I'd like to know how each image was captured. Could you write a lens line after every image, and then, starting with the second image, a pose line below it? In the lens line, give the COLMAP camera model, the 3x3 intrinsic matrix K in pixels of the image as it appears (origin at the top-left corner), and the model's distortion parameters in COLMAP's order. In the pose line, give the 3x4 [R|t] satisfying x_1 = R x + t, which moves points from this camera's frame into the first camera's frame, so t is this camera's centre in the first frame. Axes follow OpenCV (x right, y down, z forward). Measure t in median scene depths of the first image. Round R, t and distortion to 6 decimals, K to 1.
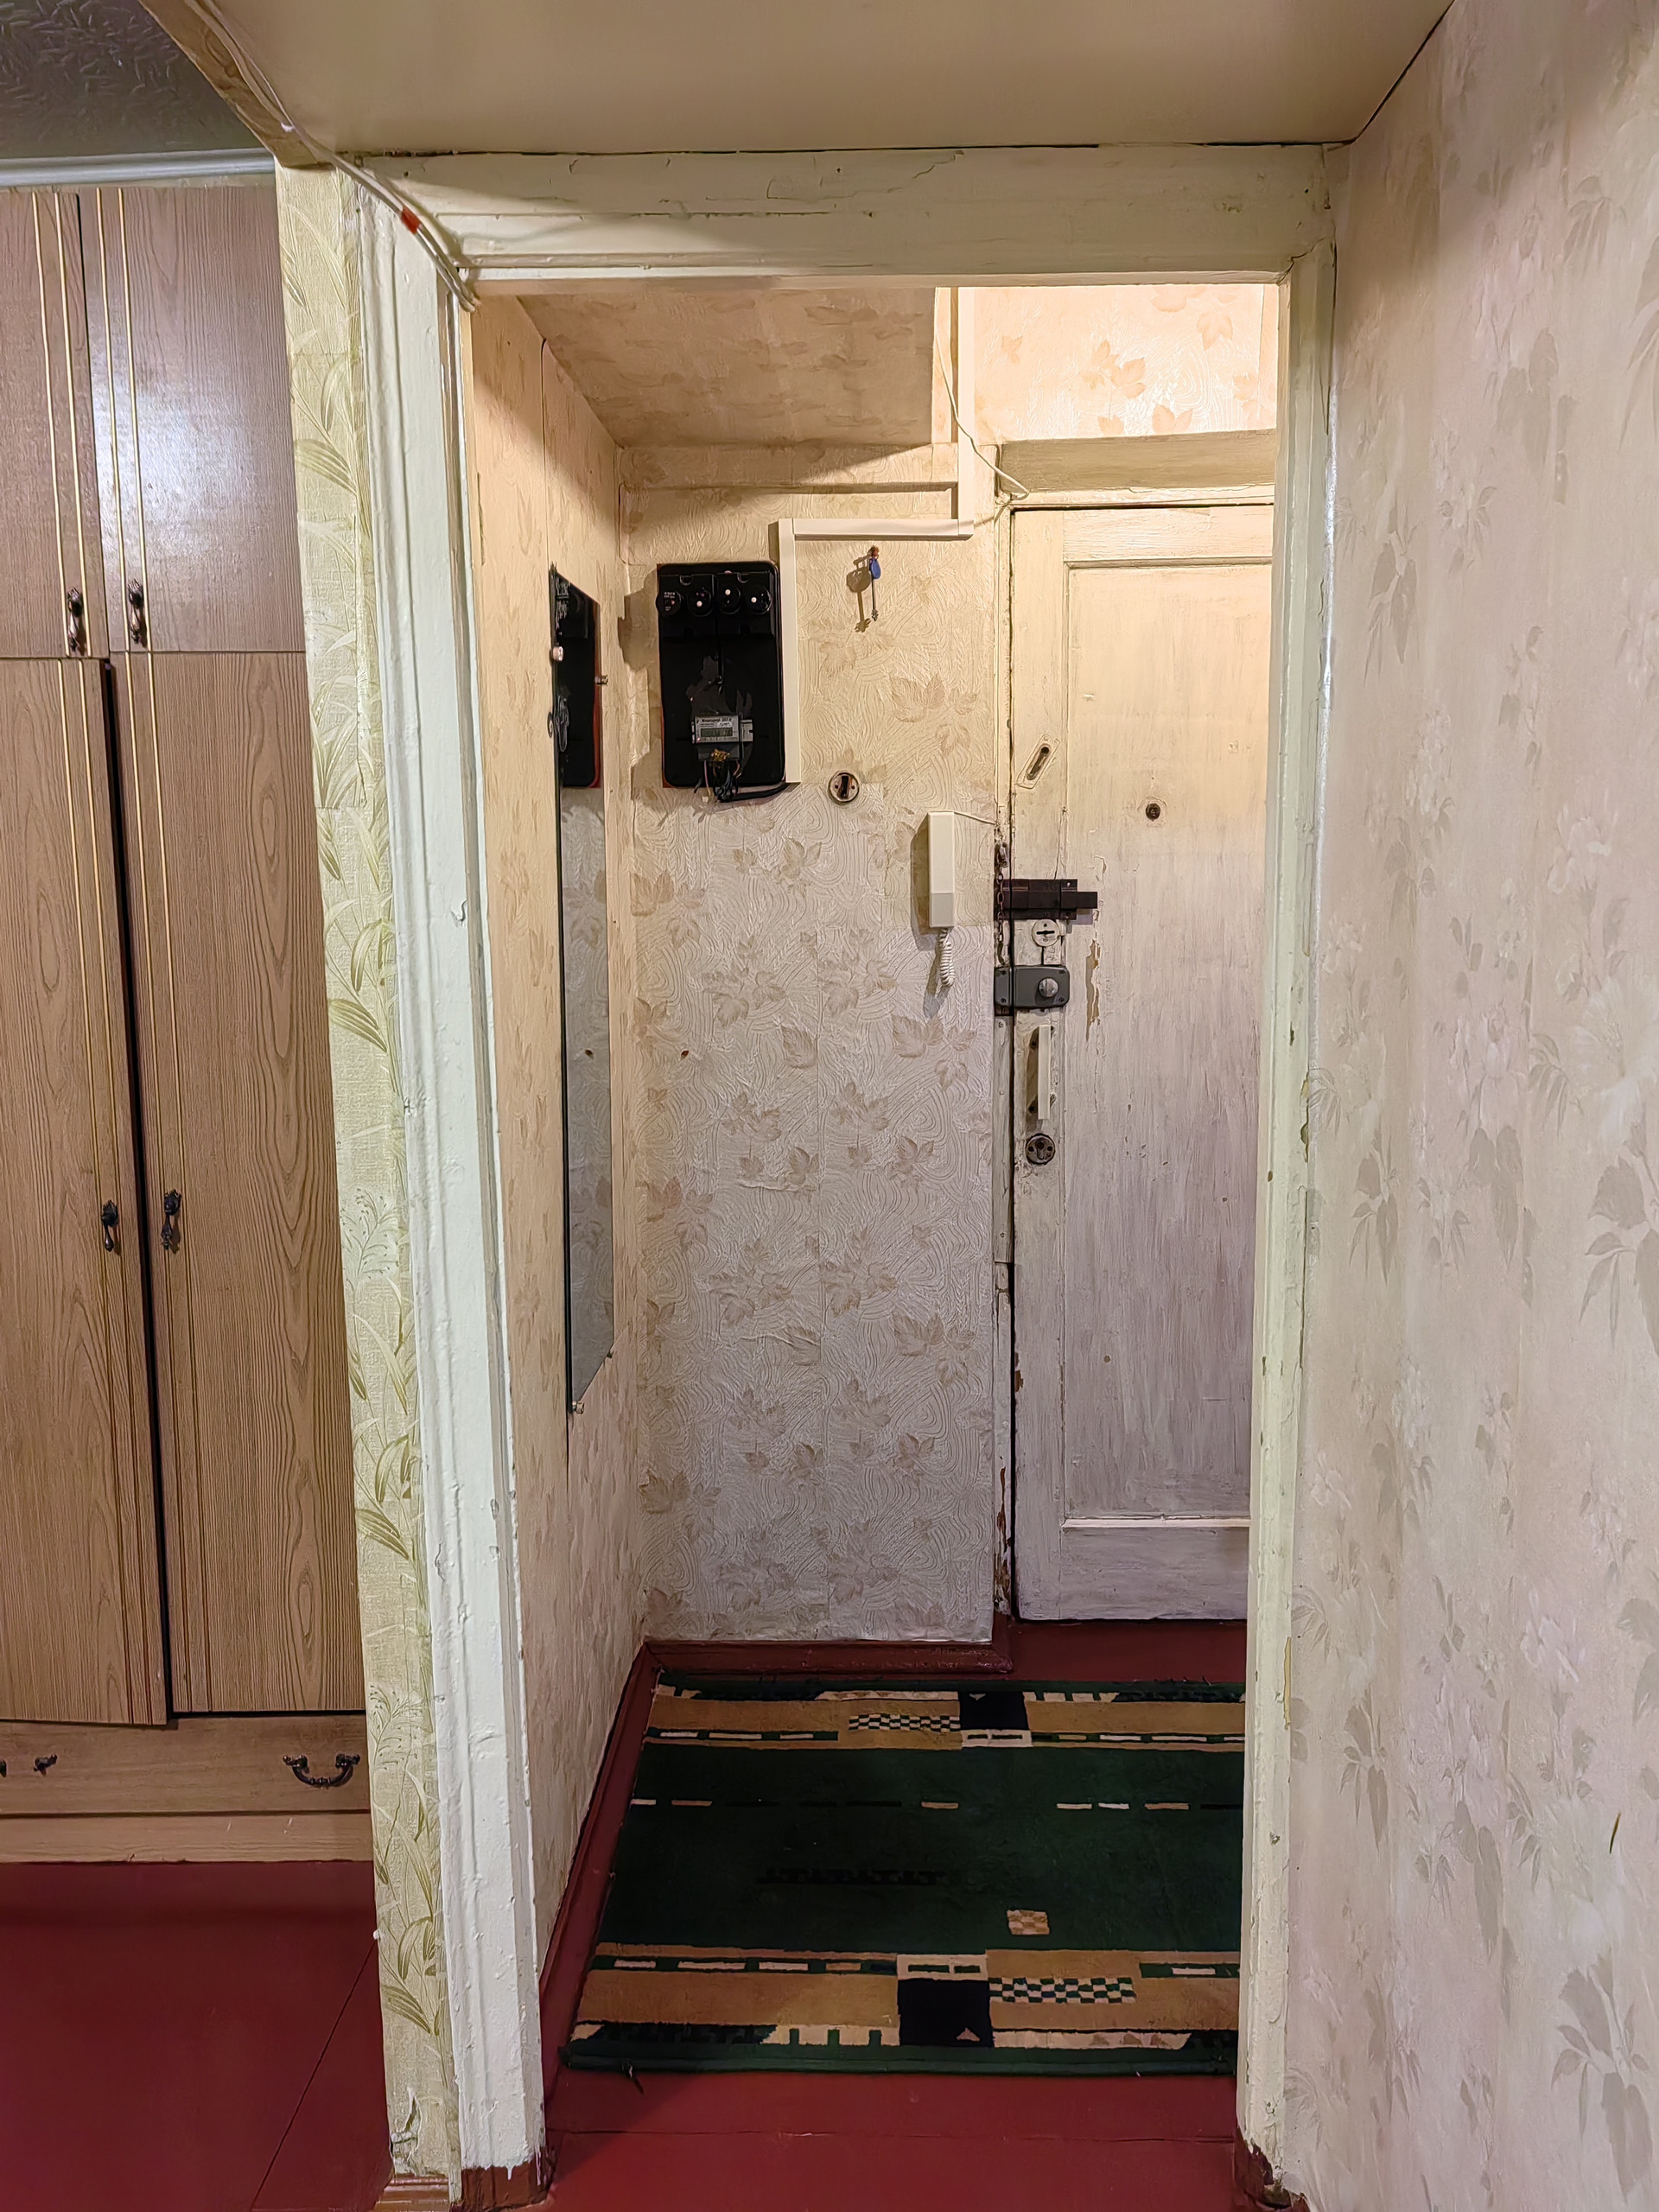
lens RADIAL K [[1712.4, 0, 829.5], [0, 1712.4, 1106.0], [0, 0, 1]] dist [0.037632, -0.010144]
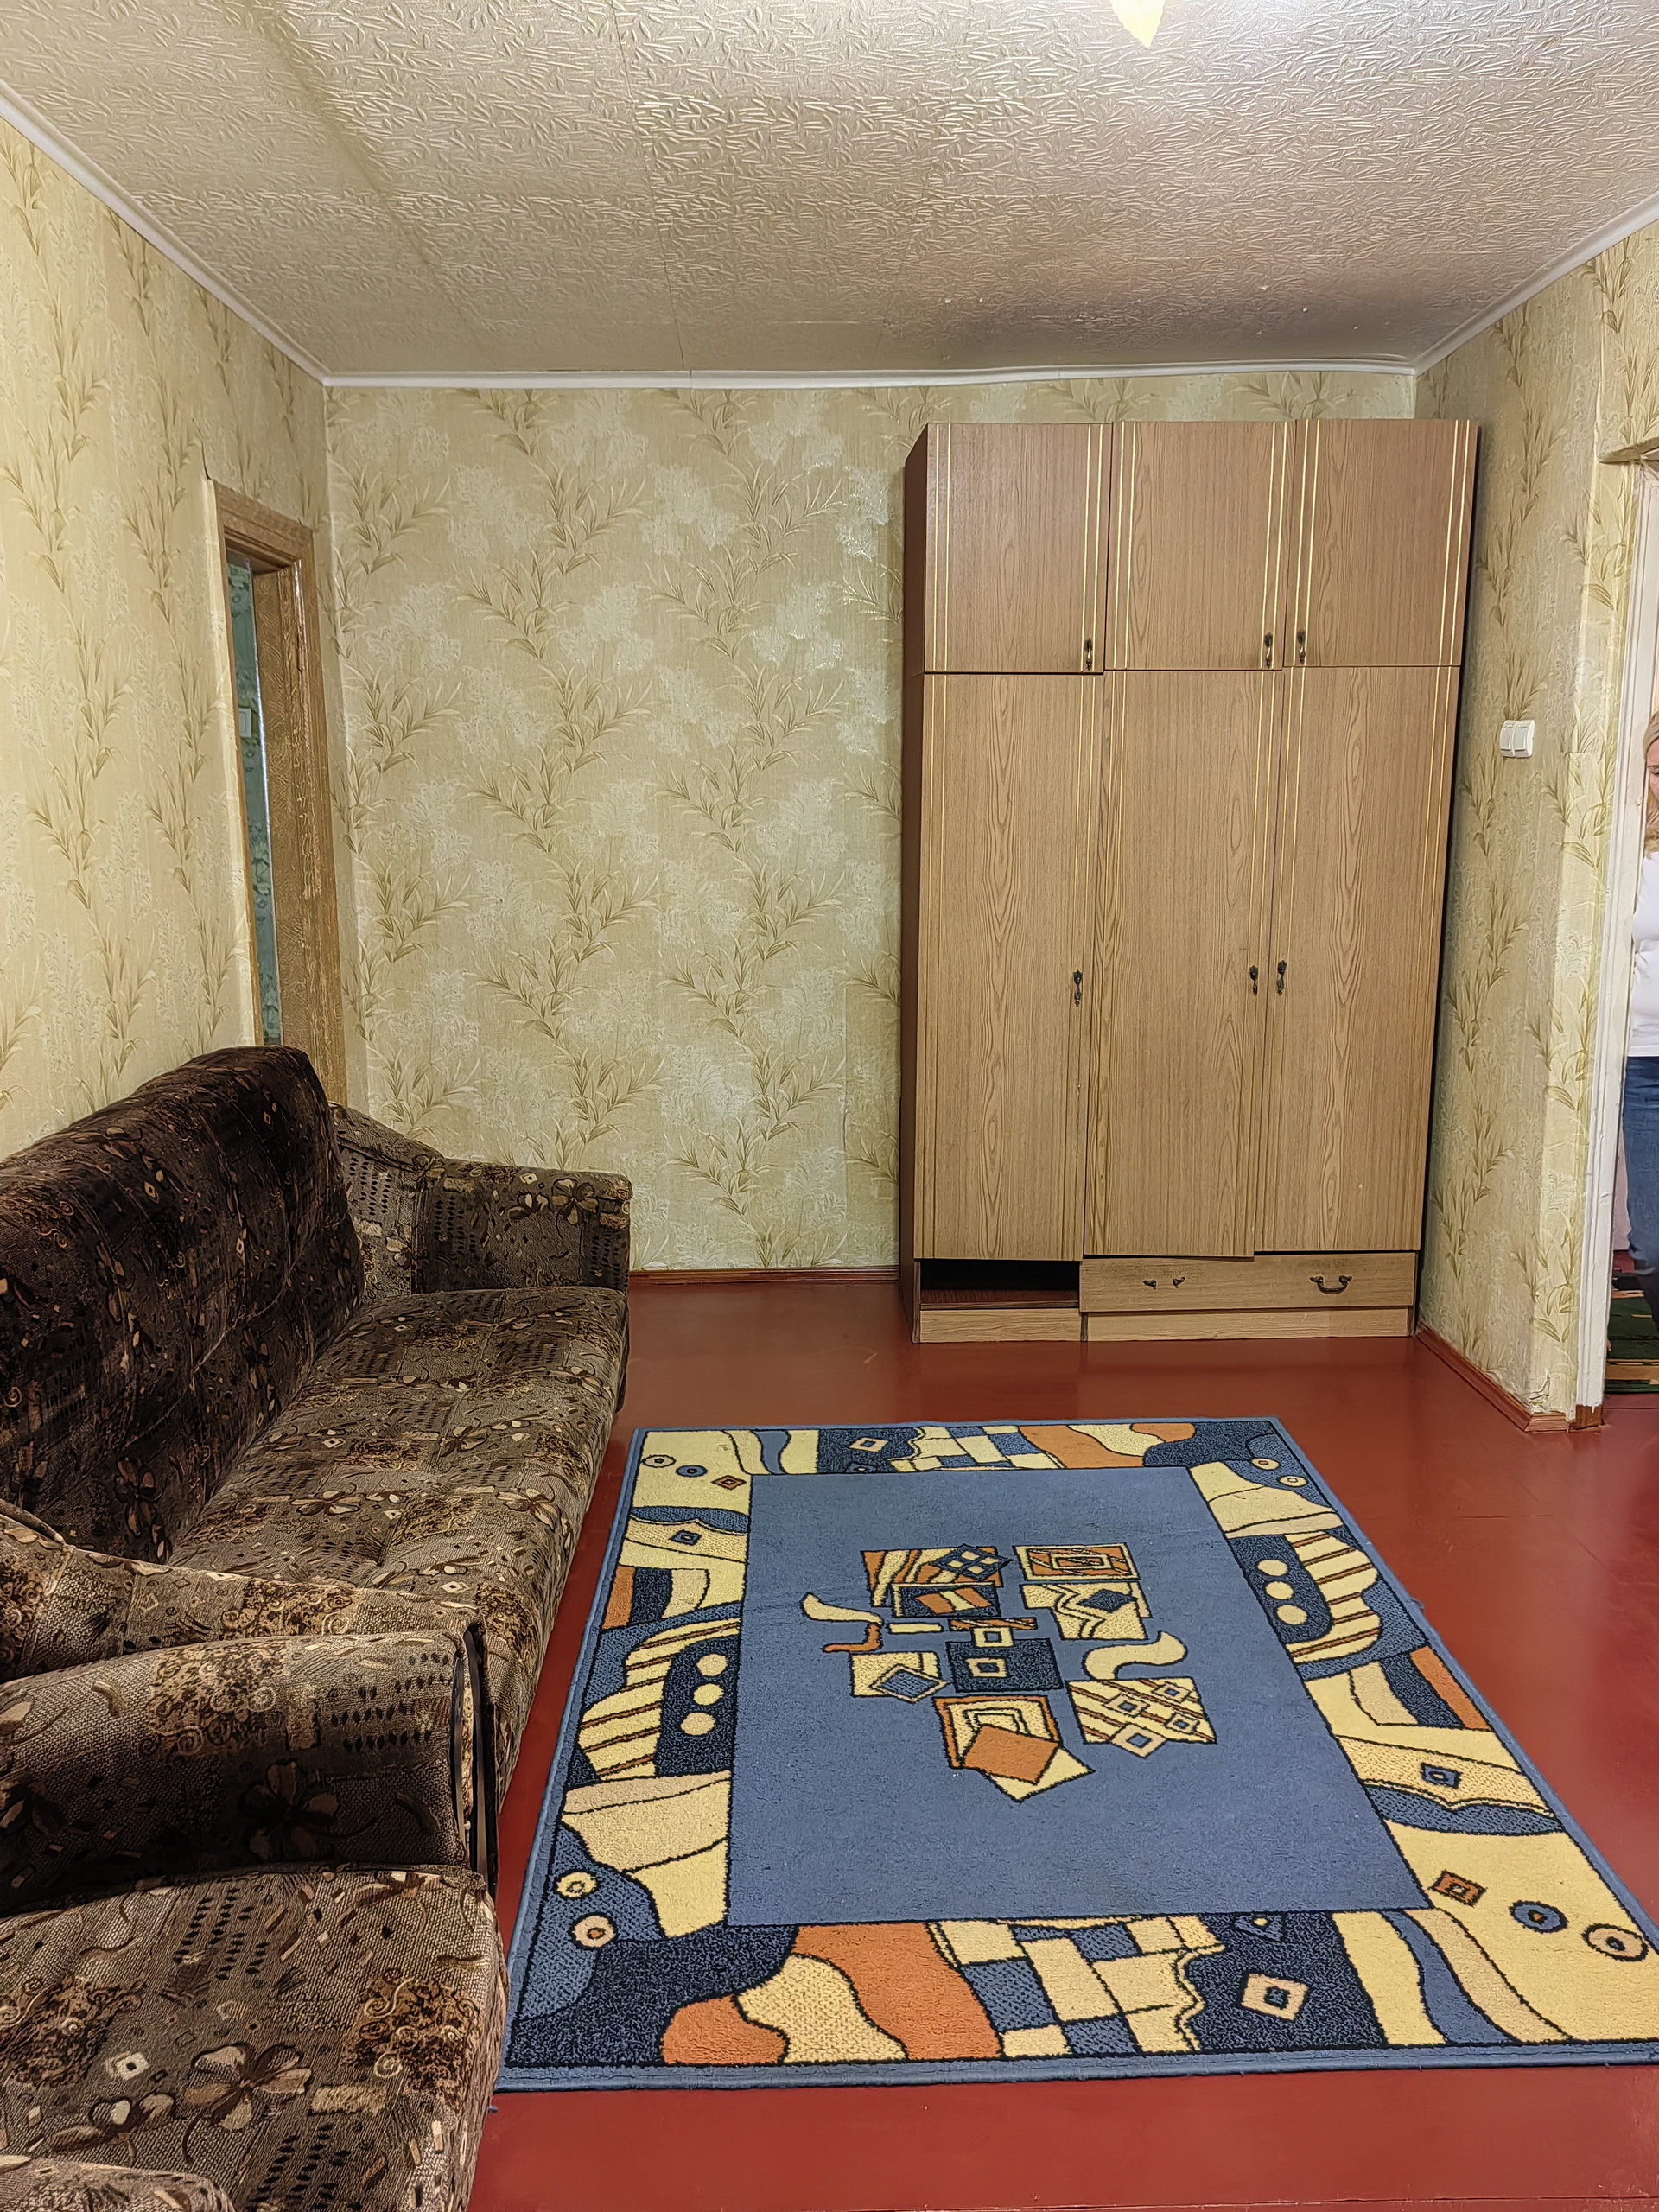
lens RADIAL K [[1712.4, 0, 829.5], [0, 1712.4, 1106.0], [0, 0, 1]] dist [0.037632, -0.010144]
pose [[0.998861, -0.000862, 0.047716, -1.047498], [-0.001020, 0.999222, 0.039418, 0.145506], [-0.047713, -0.039421, 0.998083, -0.893213]]
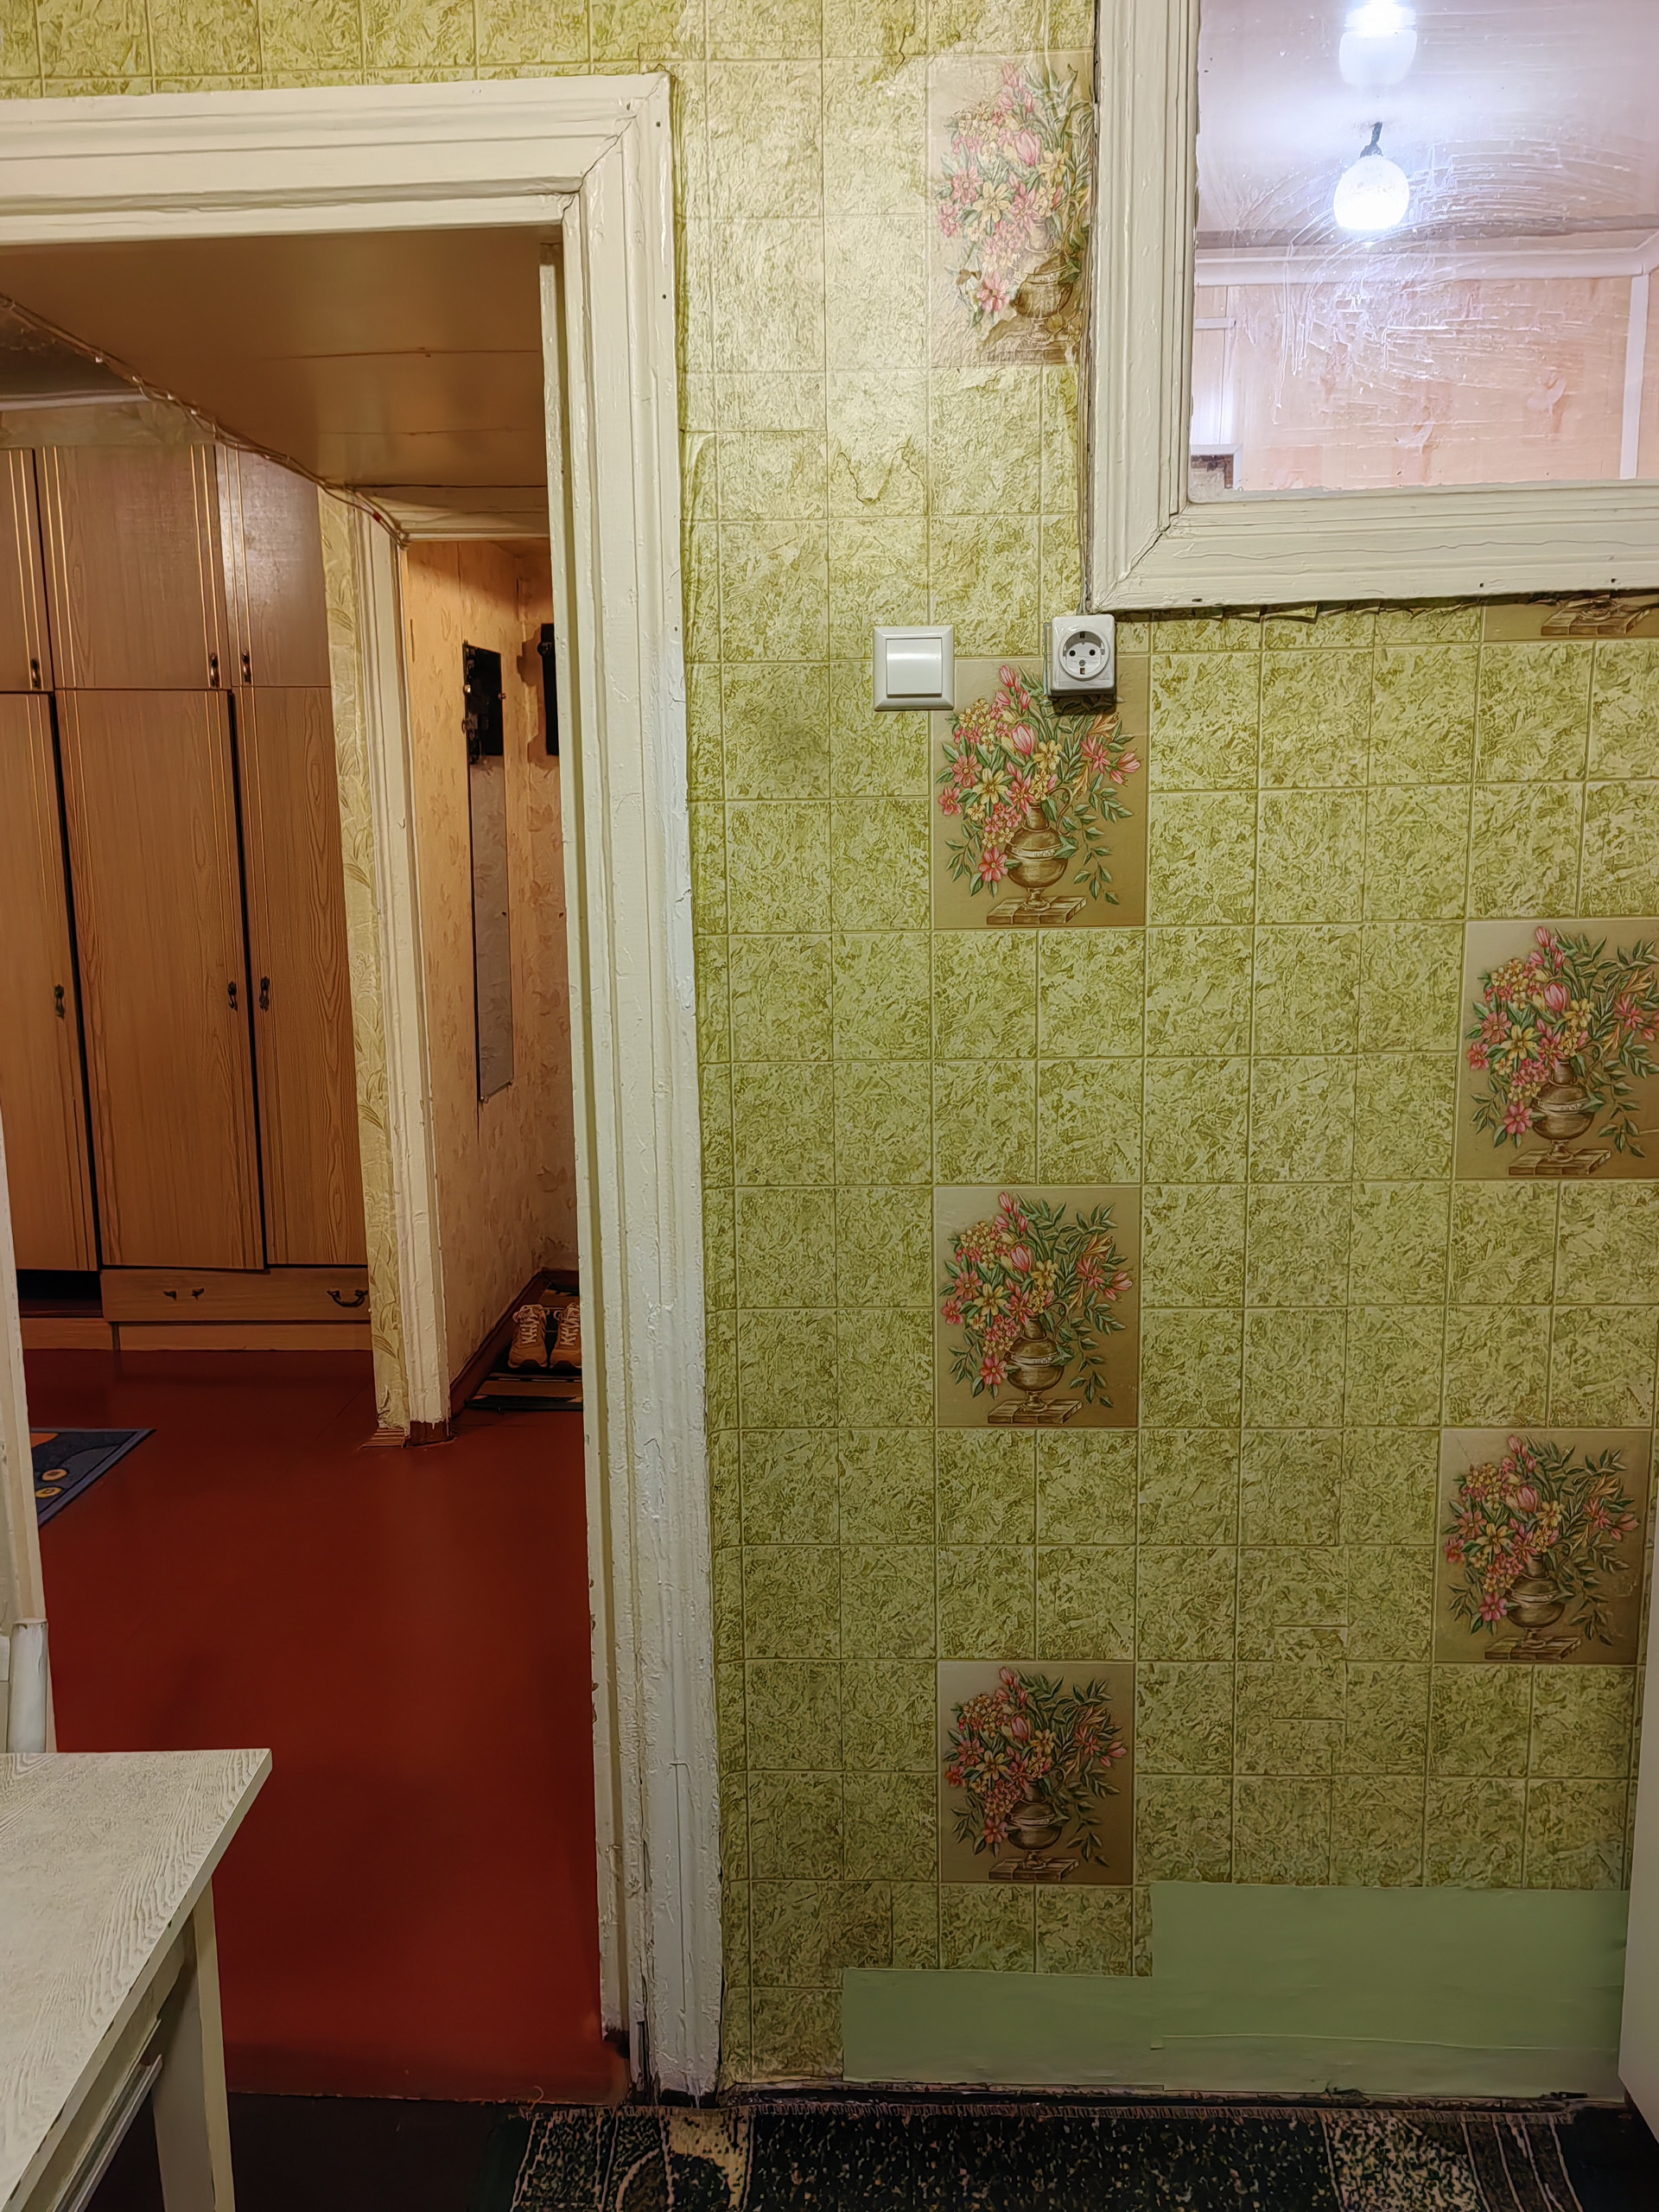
lens RADIAL K [[1712.4, 0, 829.5], [0, 1712.4, 1106.0], [0, 0, 1]] dist [0.037632, -0.010144]
pose [[0.999656, 0.009534, -0.024430, 0.300989], [-0.008612, 0.999257, 0.037571, 0.124834], [0.024770, -0.037348, 0.998995, -0.927071]]
